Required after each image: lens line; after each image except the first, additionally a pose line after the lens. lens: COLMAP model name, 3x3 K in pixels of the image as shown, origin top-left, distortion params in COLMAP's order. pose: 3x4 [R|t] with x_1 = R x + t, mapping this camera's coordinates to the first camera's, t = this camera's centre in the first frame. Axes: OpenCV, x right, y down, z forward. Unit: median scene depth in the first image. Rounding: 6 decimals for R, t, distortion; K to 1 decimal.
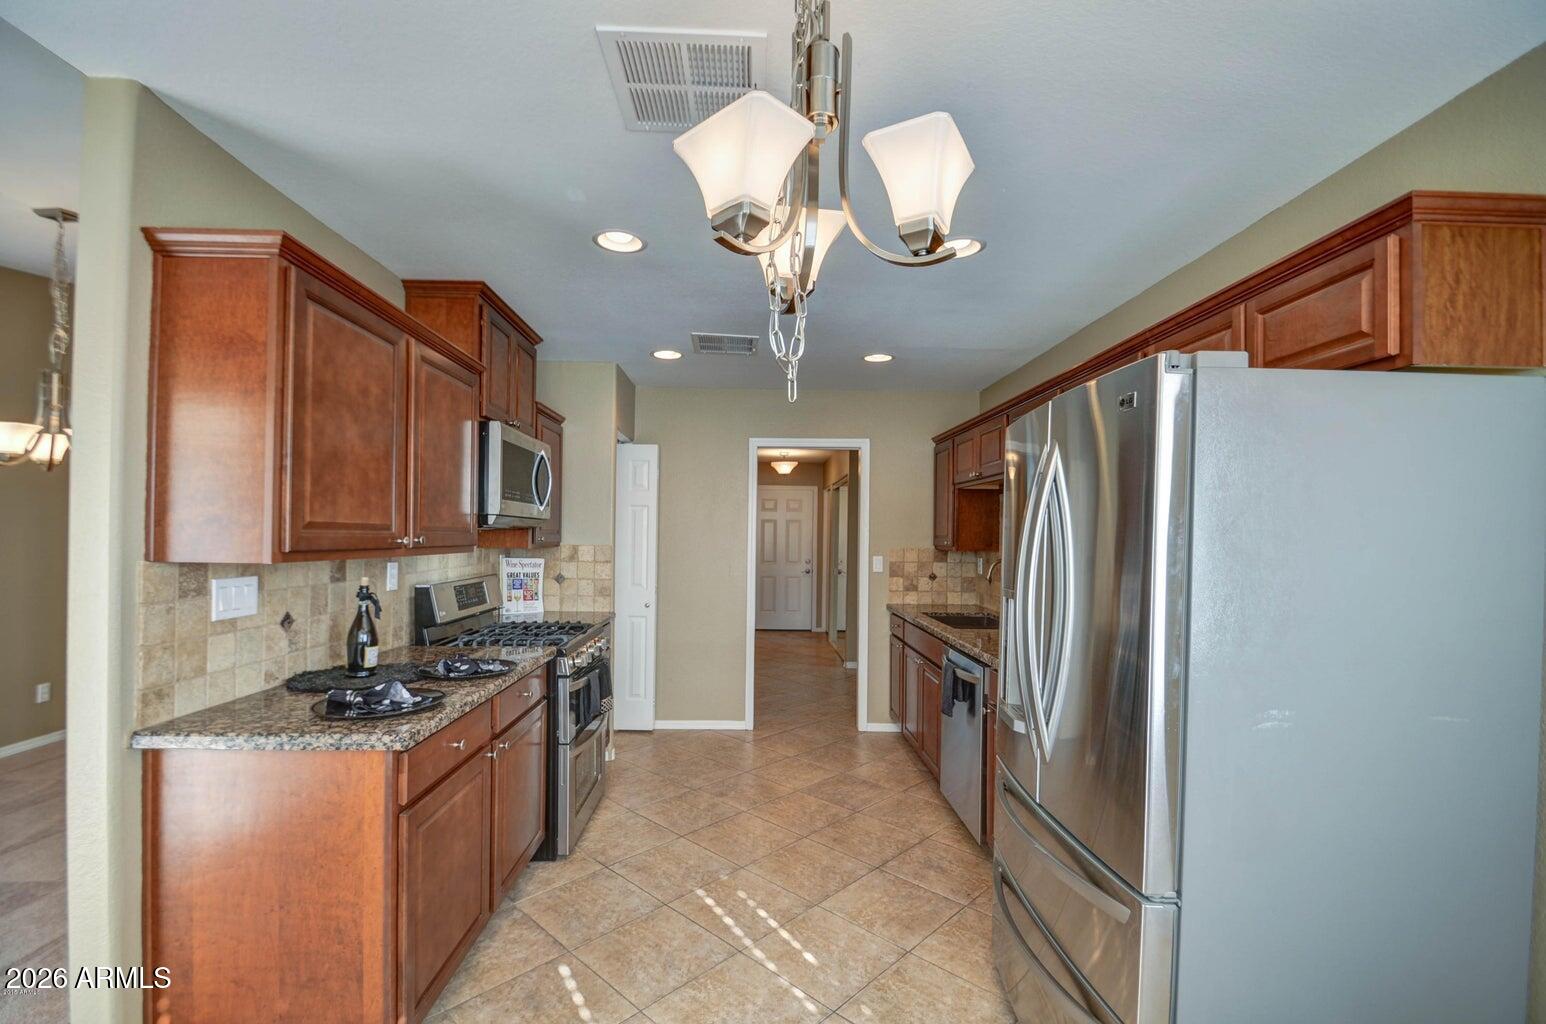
lens RADIAL K [[699.2, 0, 760.4], [0, 699.2, 536.0], [0, 0, 1]] dist [-0.002726, -0.000744]
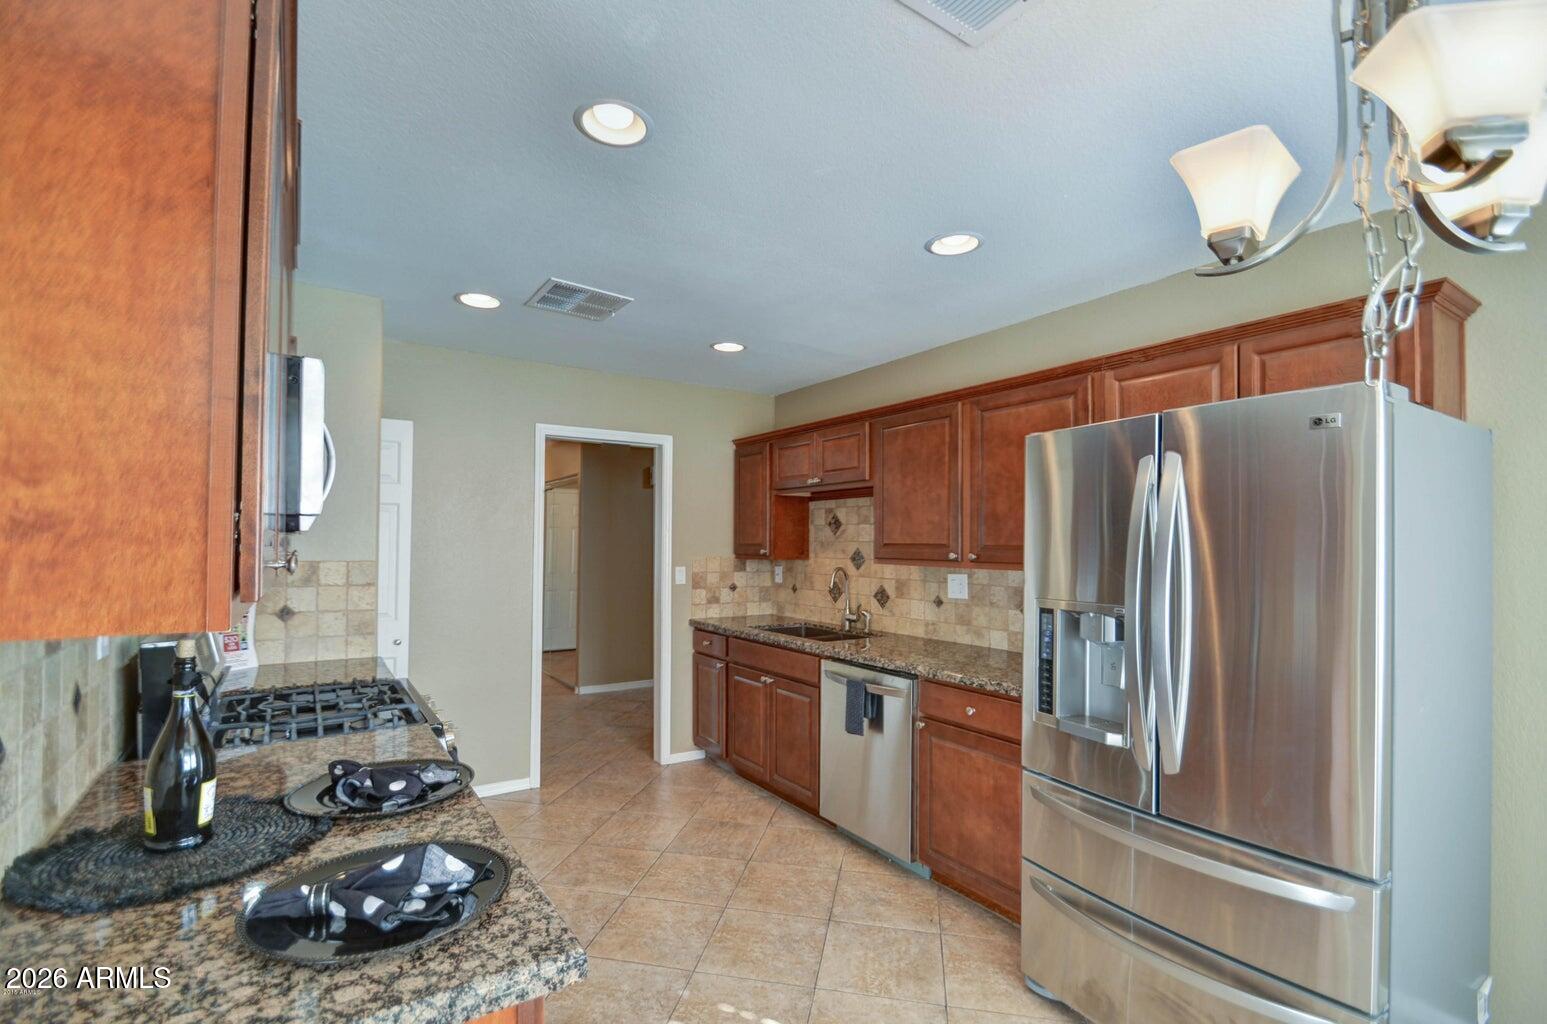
lens RADIAL K [[710.8, 0, 775.5], [0, 710.8, 533.3], [0, 0, 1]] dist [0.000673, -0.010875]
pose [[0.838108, 0.001317, 0.545503, -0.264789], [0.004977, 0.999937, -0.010062, -0.005062], [-0.545482, 0.011148, 0.838048, 0.191292]]
